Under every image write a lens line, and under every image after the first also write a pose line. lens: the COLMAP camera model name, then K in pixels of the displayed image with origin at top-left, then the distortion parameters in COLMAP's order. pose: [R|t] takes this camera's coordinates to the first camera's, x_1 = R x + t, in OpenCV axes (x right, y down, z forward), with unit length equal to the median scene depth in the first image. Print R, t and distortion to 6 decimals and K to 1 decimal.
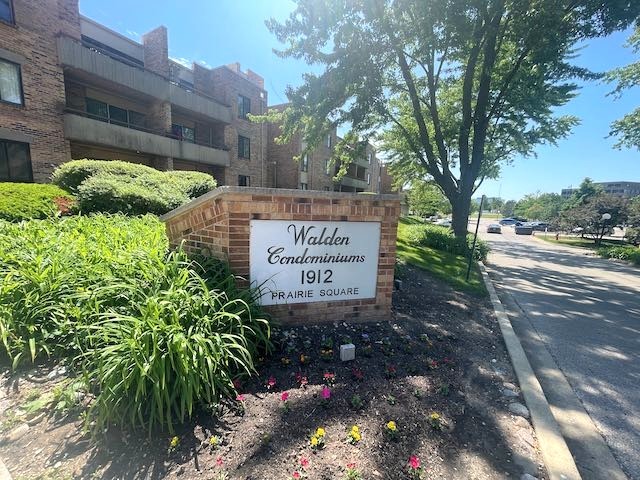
lens RADIAL K [[257.1, 0, 320.0], [0, 257.1, 240.0], [0, 0, 1]] dist [-0.001038, -0.000266]
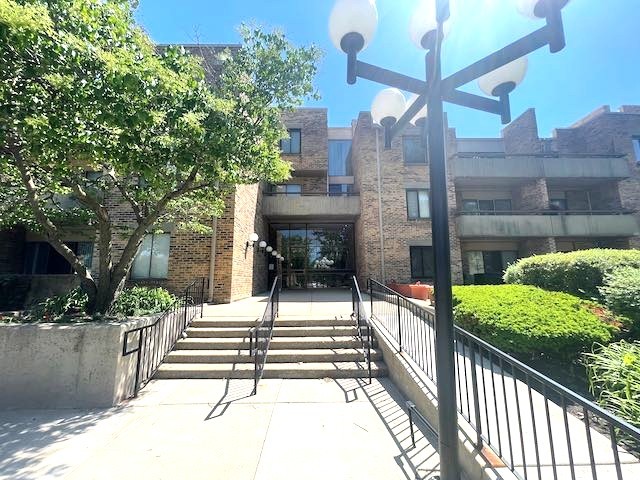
lens RADIAL K [[257.1, 0, 320.0], [0, 257.1, 240.0], [0, 0, 1]] dist [-0.001038, -0.000266]
pose [[0.507266, -0.176711, -0.843477, -0.377402], [-0.091739, 0.962117, -0.256739, -0.042420], [0.856892, 0.207615, 0.471838, -0.049610]]
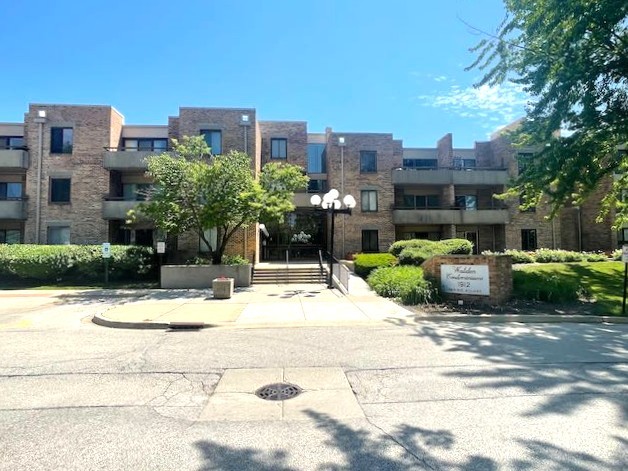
lens RADIAL K [[342.9, 0, 314.0], [0, 342.9, 235.5], [0, 0, 1]] dist [0.037817, -0.000028]
pose [[0.559391, -0.092058, -0.823776, 0.625998], [-0.082457, 0.982704, -0.165811, 0.105713], [0.824792, 0.160680, 0.542125, -0.702791]]
